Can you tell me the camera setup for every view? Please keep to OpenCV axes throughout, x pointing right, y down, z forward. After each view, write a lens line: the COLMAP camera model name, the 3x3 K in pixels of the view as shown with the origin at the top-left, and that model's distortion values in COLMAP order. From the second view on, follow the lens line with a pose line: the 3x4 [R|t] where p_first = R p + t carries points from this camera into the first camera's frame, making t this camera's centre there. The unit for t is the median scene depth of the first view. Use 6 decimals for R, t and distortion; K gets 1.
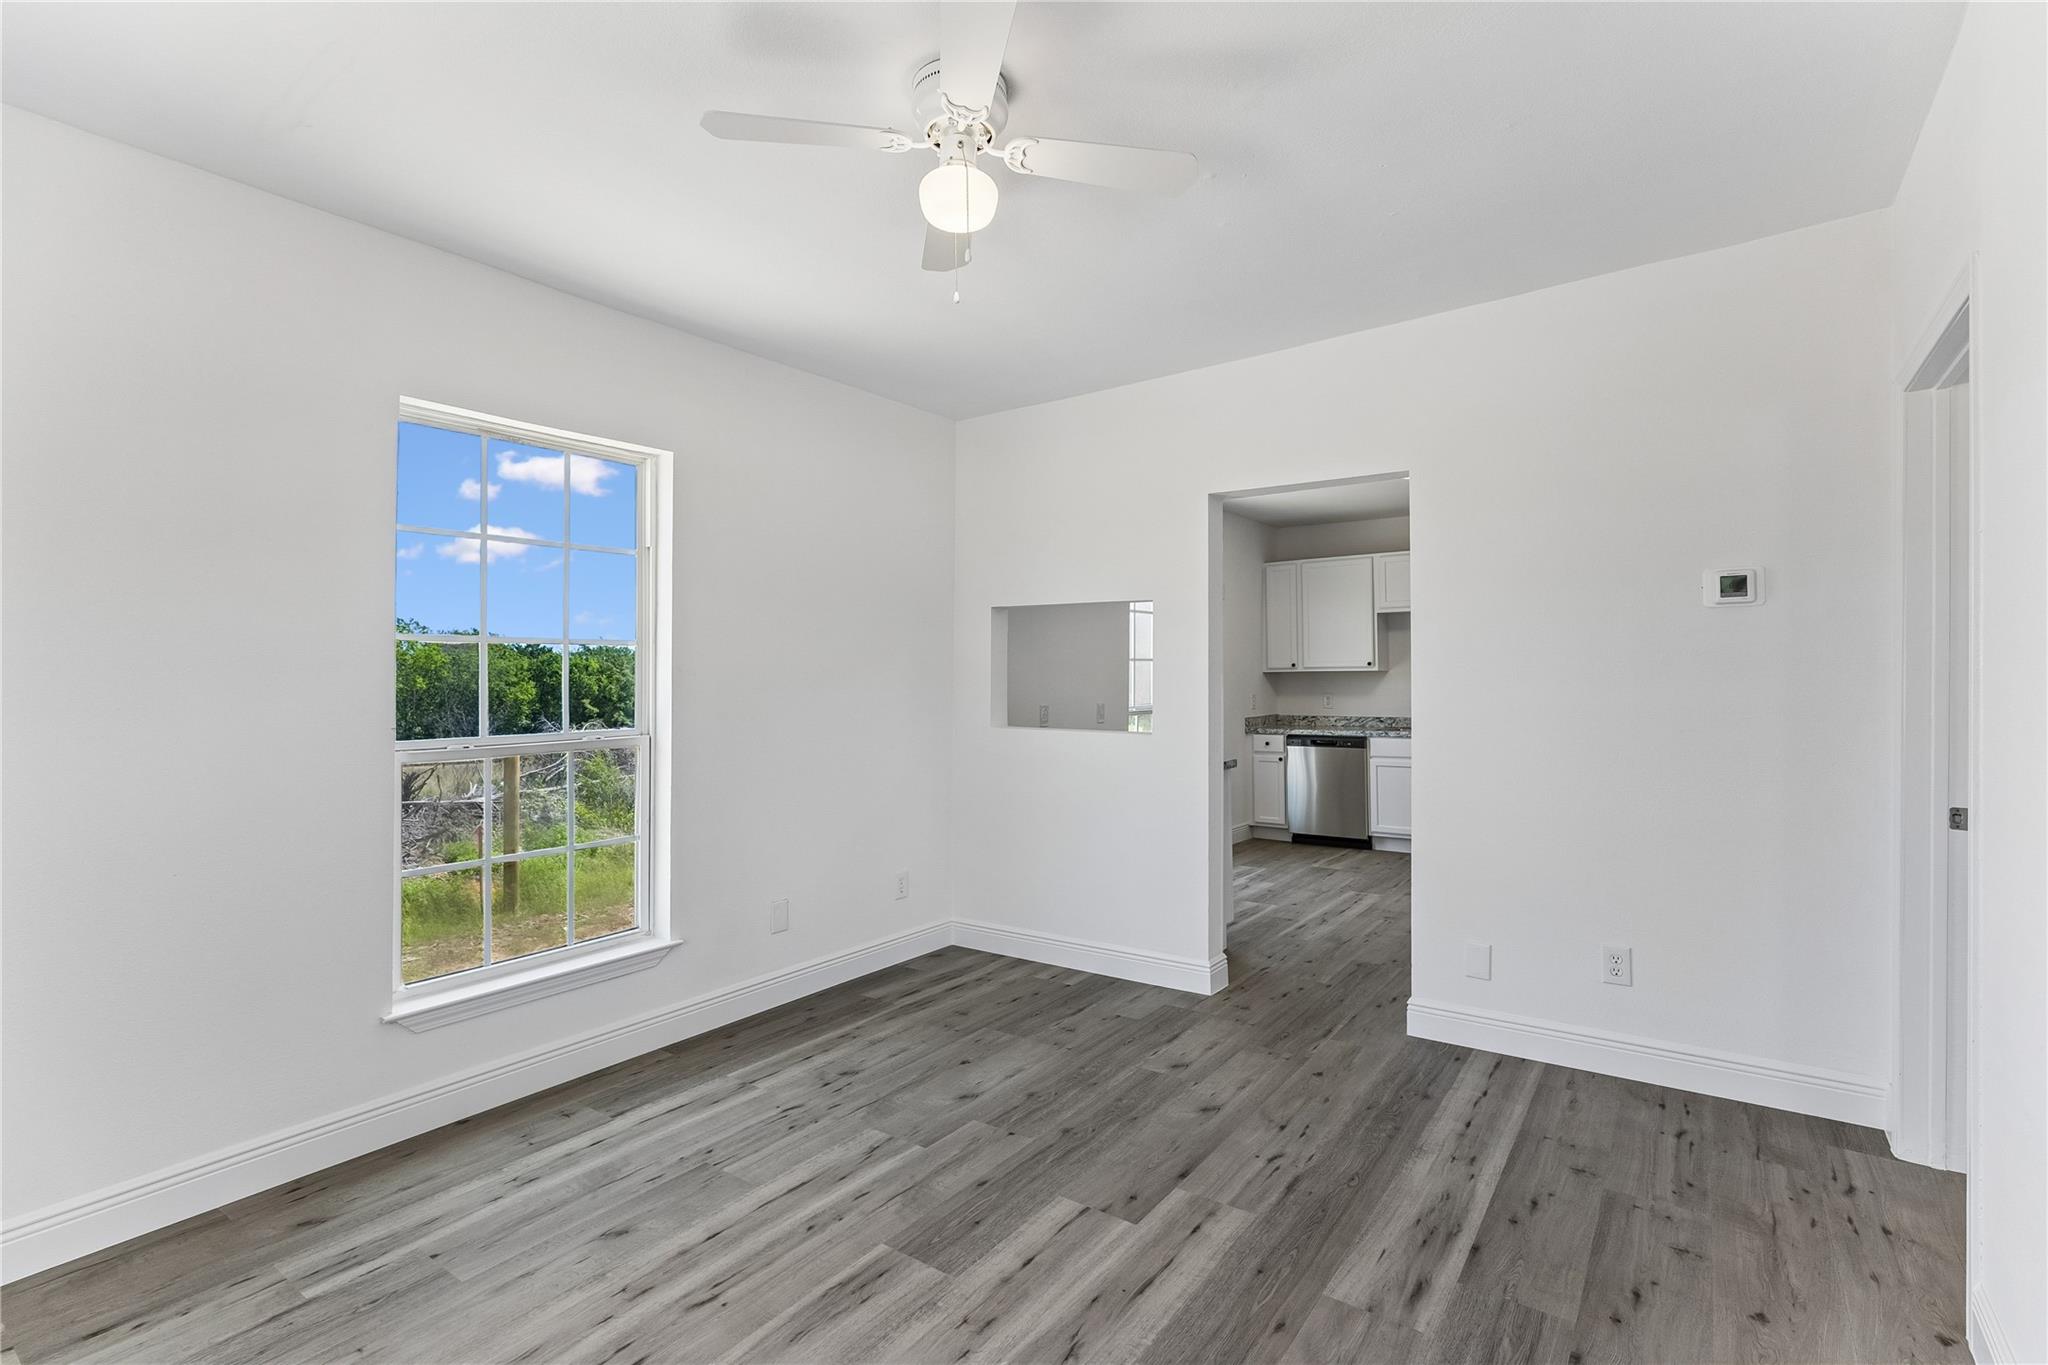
lens RADIAL K [[937.5, 0, 1023.5], [0, 937.5, 662.0], [0, 0, 1]] dist [0.003872, -0.001226]
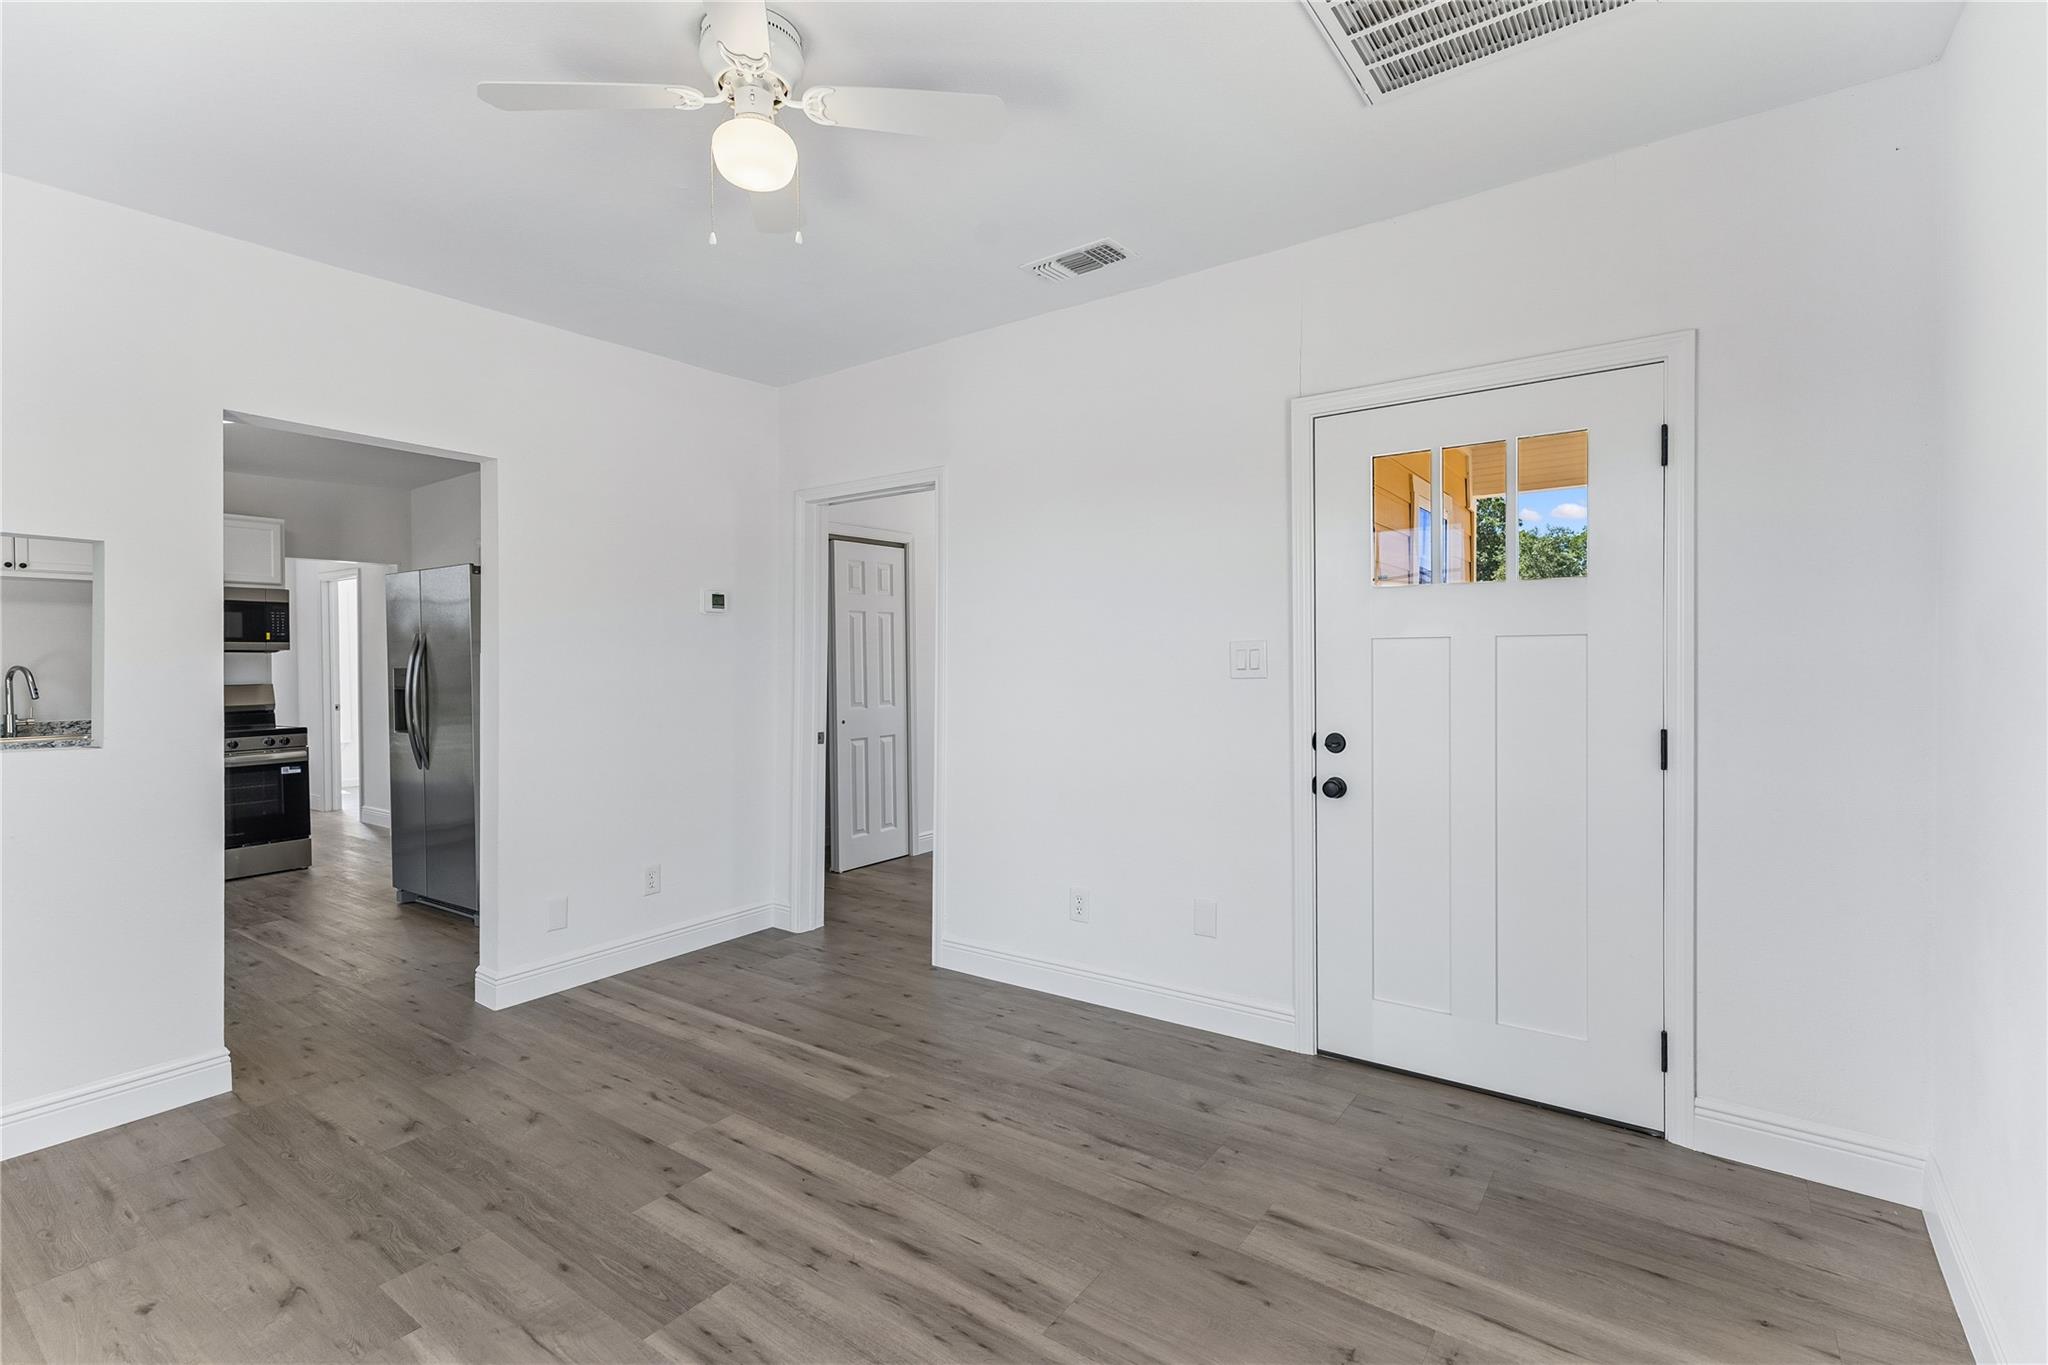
lens RADIAL K [[937.5, 0, 1033.7], [0, 937.5, 668.6], [0, 0, 1]] dist [0.003872, -0.001226]
pose [[-0.007309, -0.000381, 0.999973, -0.630730], [-0.008936, 0.999960, 0.000315, 0.019502], [-0.999933, -0.008934, -0.007312, 0.434179]]
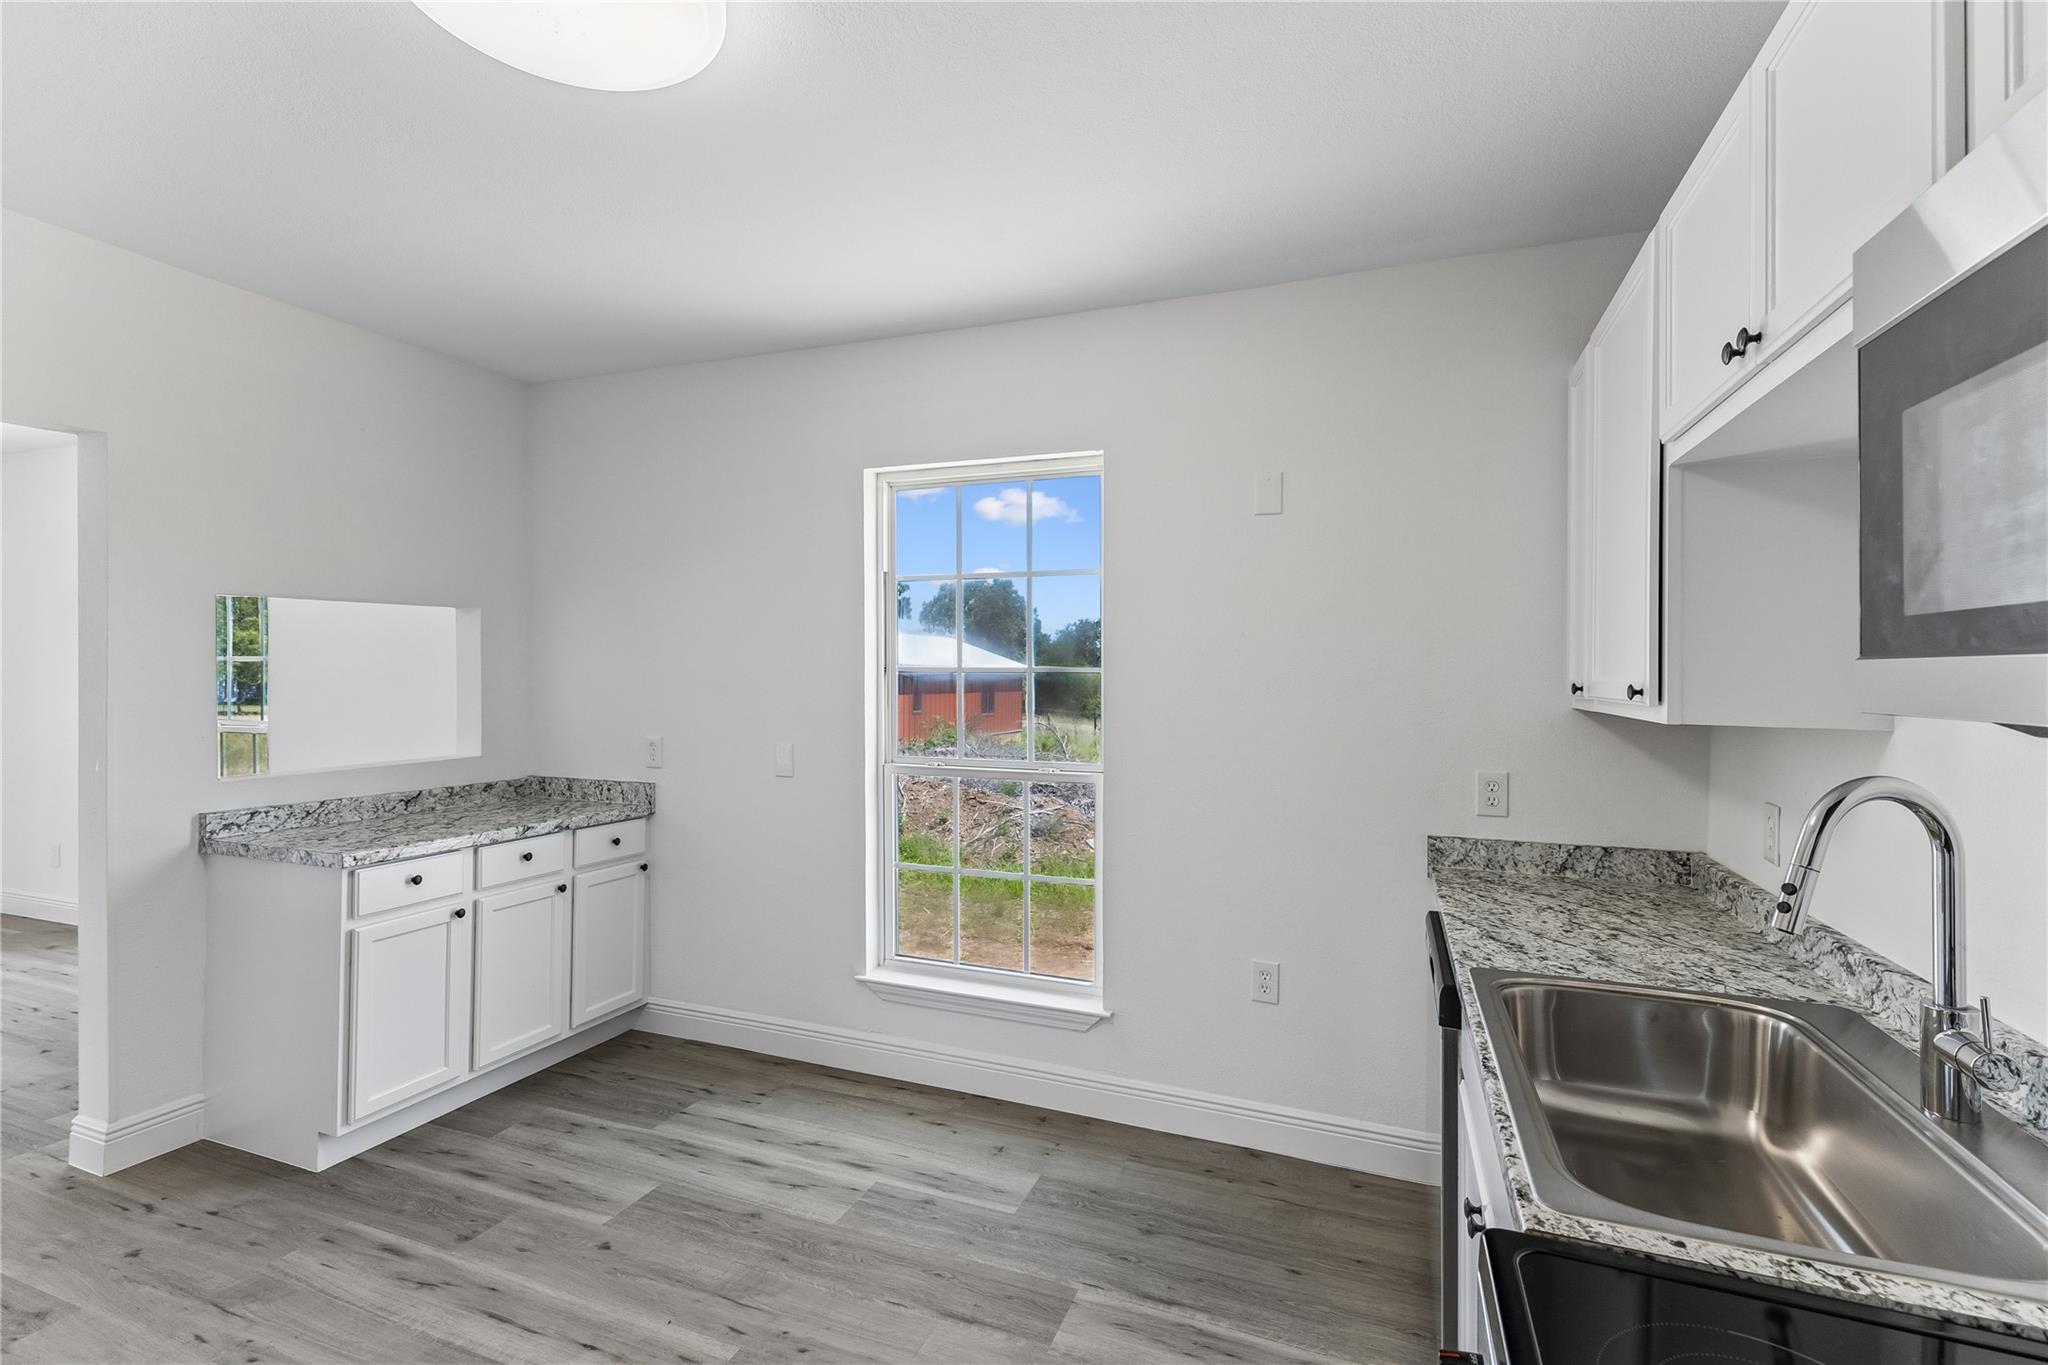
lens RADIAL K [[937.5, 0, 1032.2], [0, 937.5, 664.0], [0, 0, 1]] dist [0.003872, -0.001226]
pose [[0.261652, 0.003998, -0.965154, 1.213381], [0.003821, 0.999979, 0.005178, -0.015004], [0.965155, -0.005043, 0.261631, 1.737088]]
